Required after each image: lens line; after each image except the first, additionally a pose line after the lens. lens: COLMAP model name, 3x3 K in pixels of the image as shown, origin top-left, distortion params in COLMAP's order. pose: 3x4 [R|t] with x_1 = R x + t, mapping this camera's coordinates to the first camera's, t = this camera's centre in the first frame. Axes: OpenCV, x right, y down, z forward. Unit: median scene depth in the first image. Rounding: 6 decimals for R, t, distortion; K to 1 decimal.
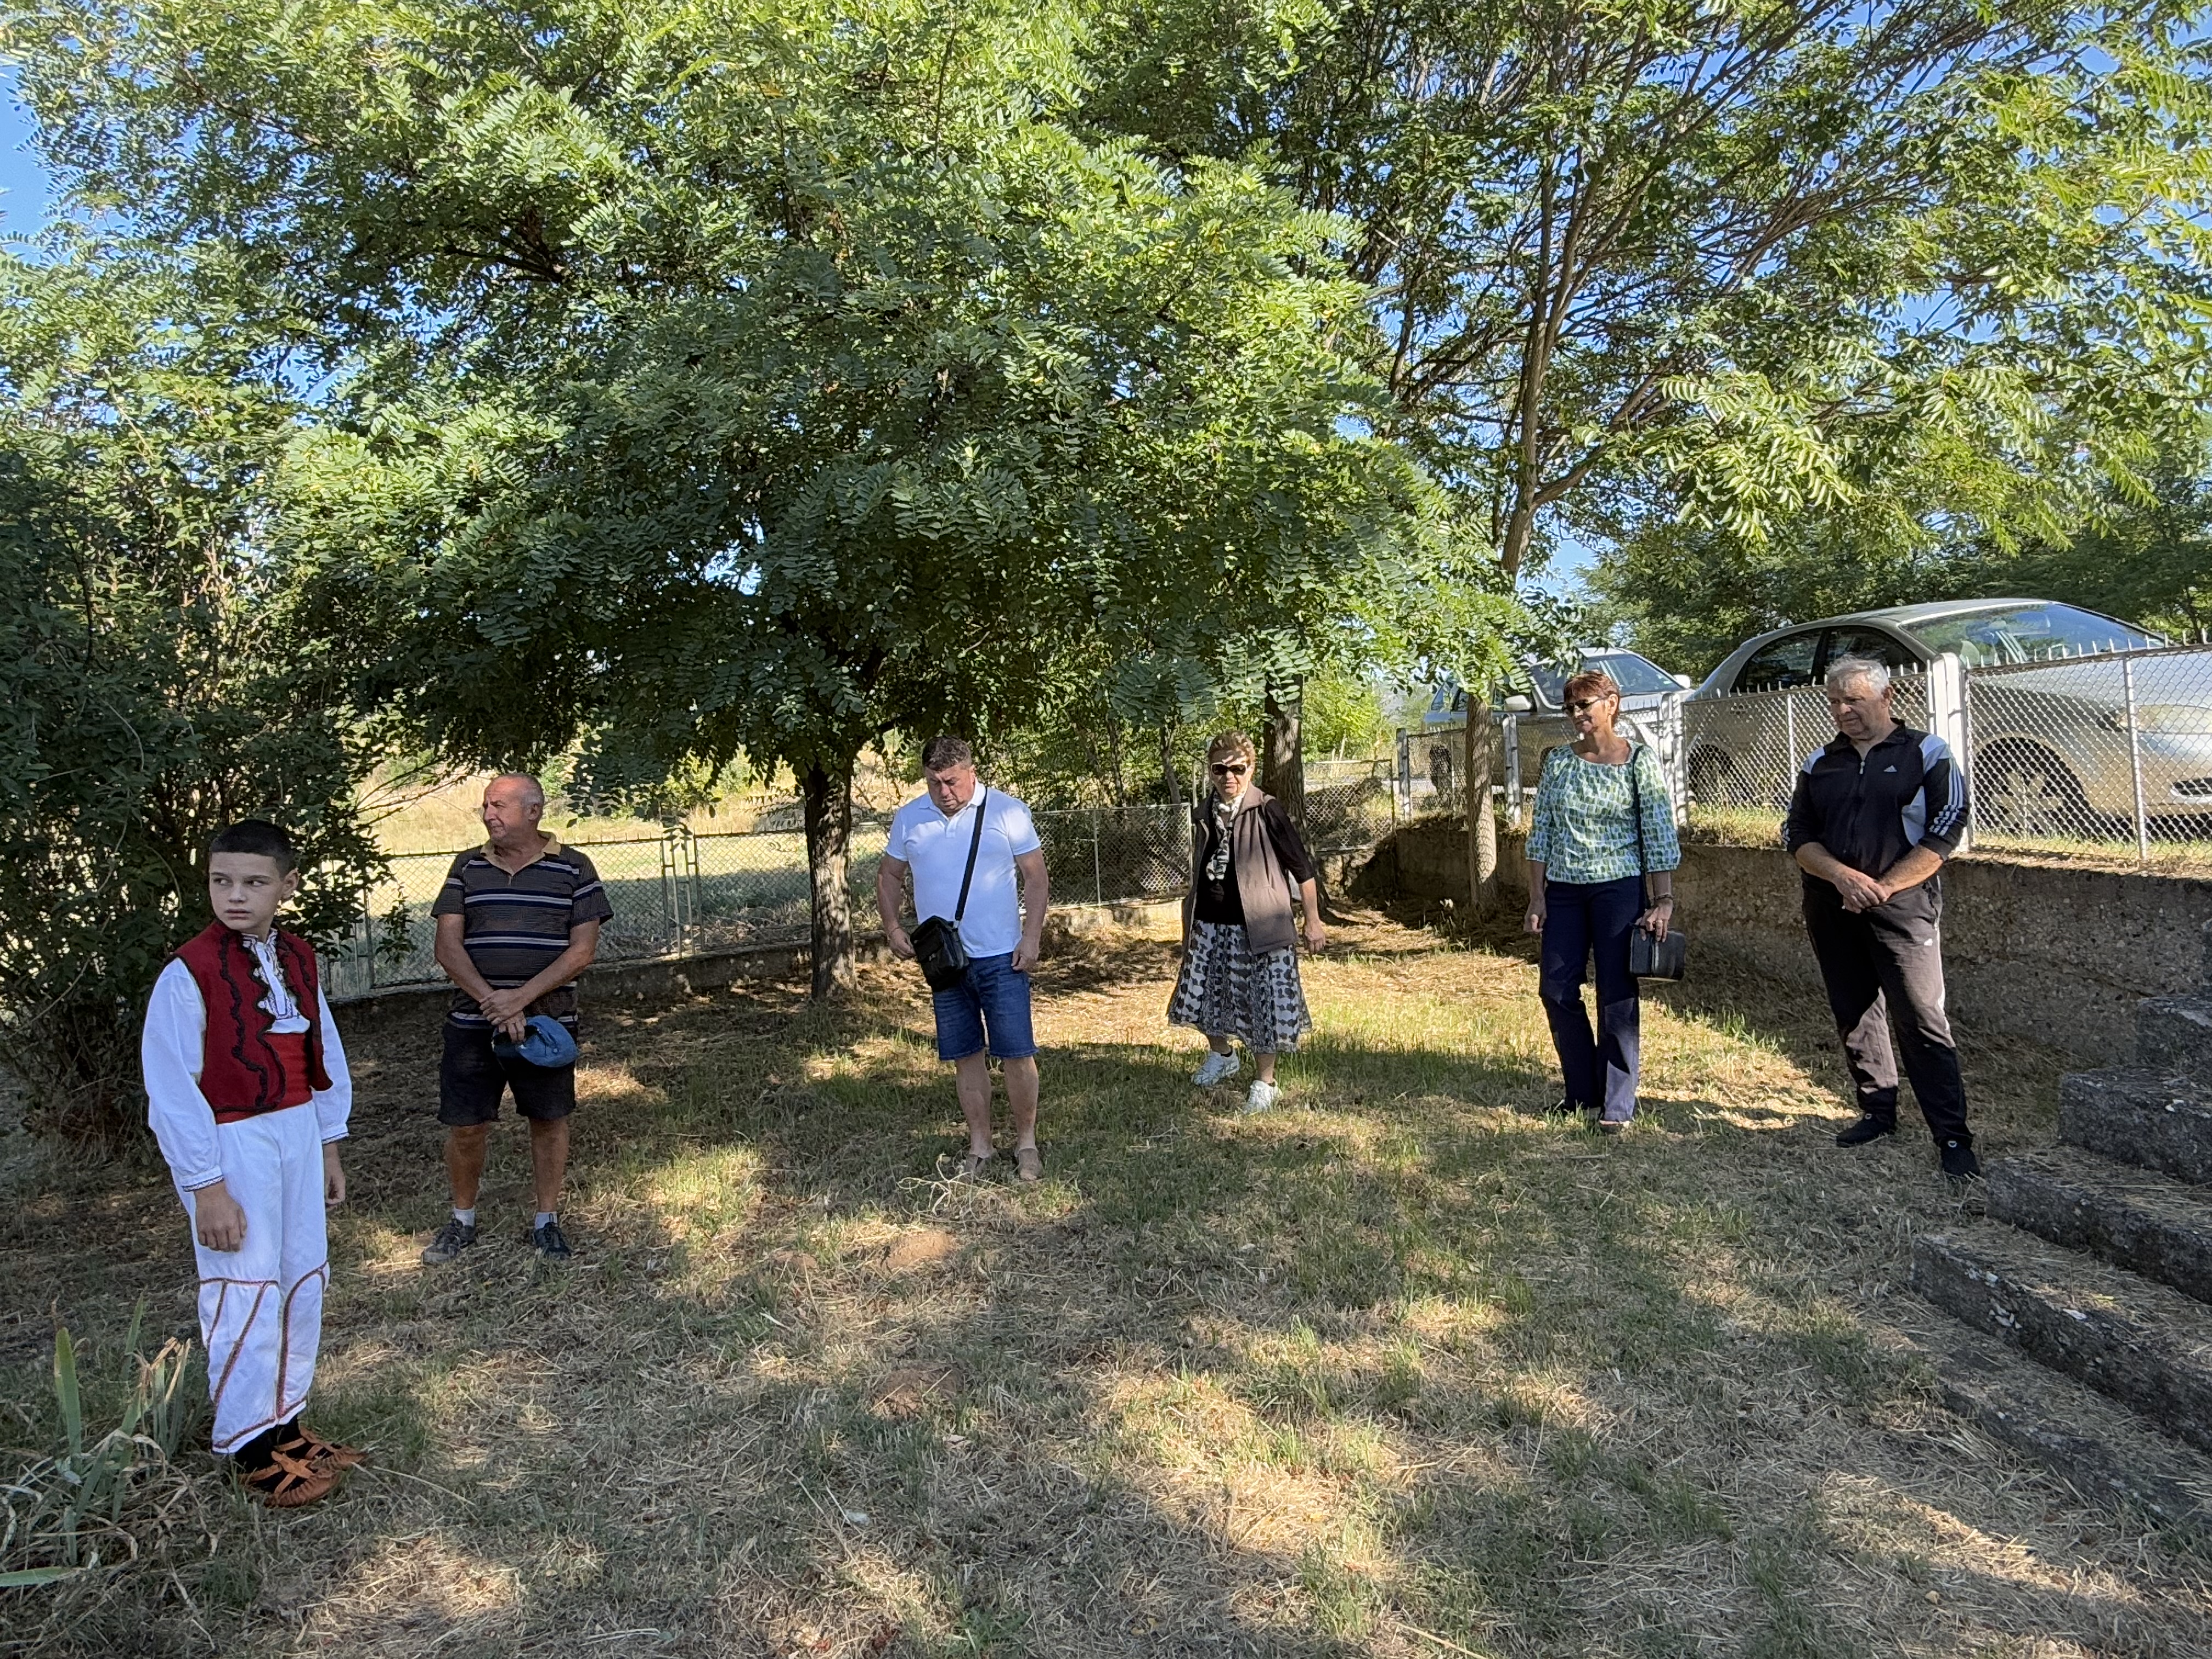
lens RADIAL K [[1277.7, 0, 1086.9], [0, 1277.7, 811.5], [0, 0, 1]] dist [-0.001808, 0.000716]
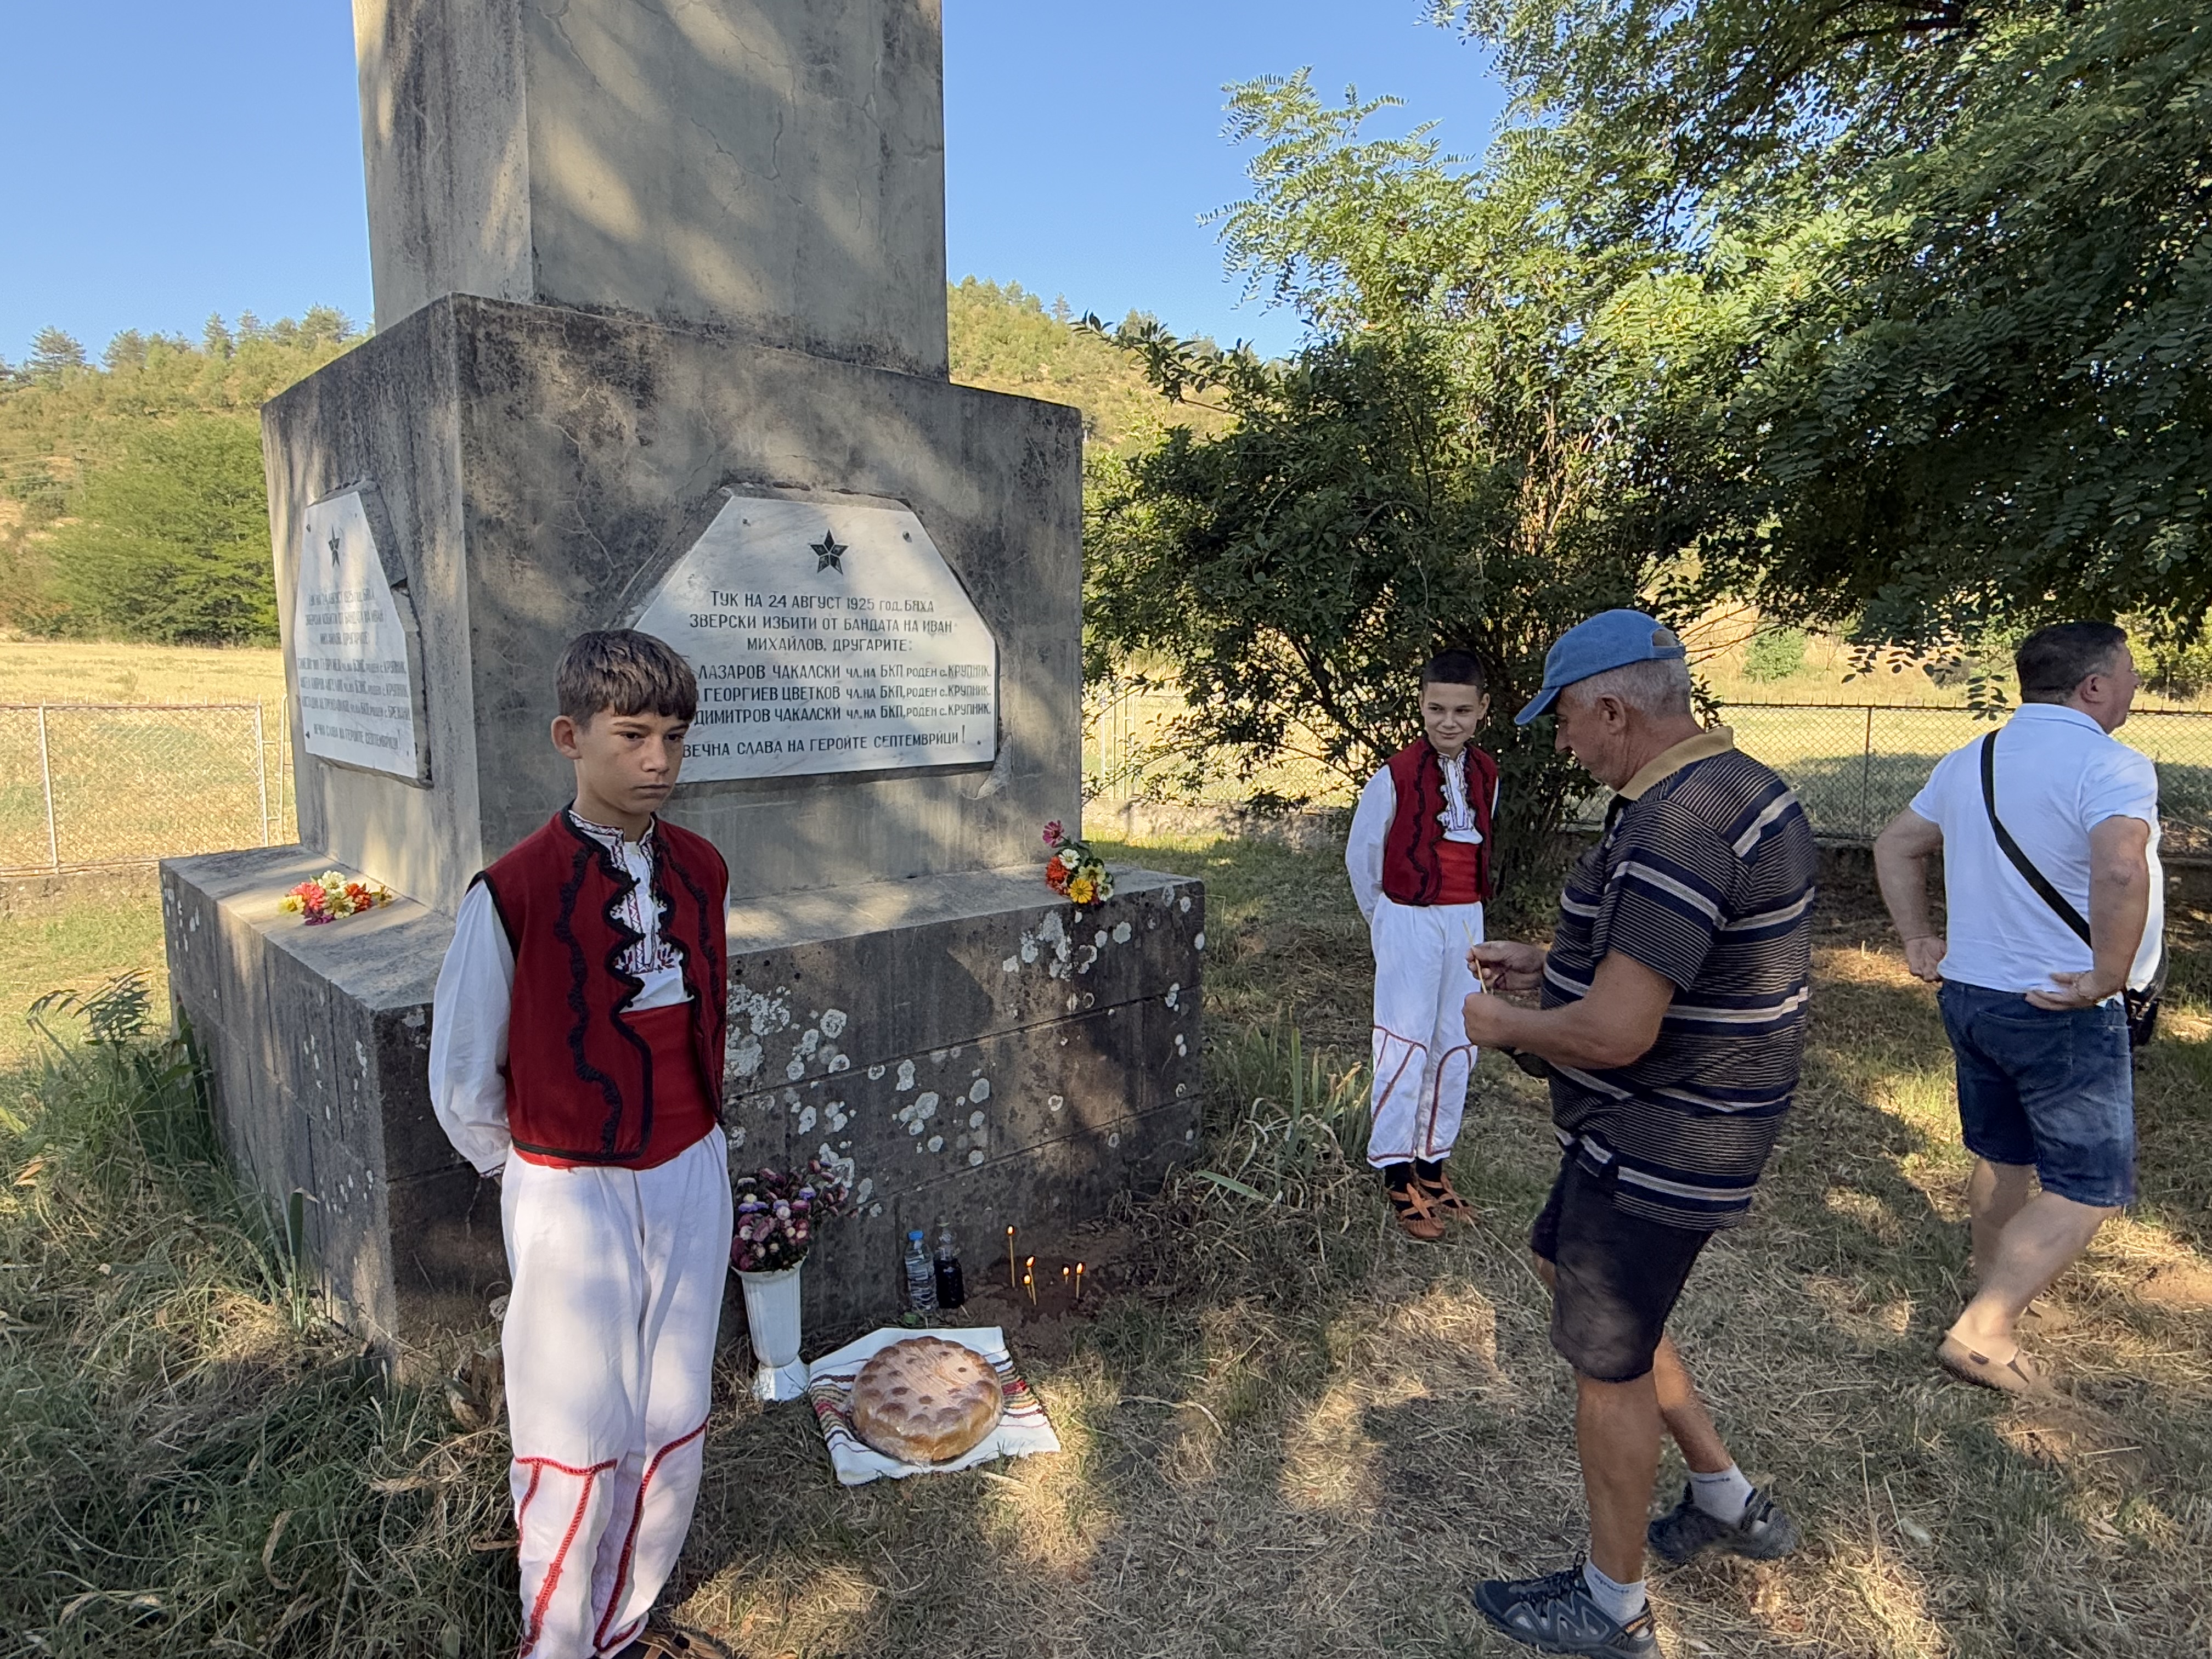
lens RADIAL K [[1277.7, 0, 1107.7], [0, 1277.7, 825.4], [0, 0, 1]] dist [-0.001808, 0.000716]
pose [[0.517137, 0.159011, -0.841003, 0.103209], [-0.052064, 0.986616, 0.154528, -0.000832], [0.854318, -0.036126, 0.518494, 0.081841]]
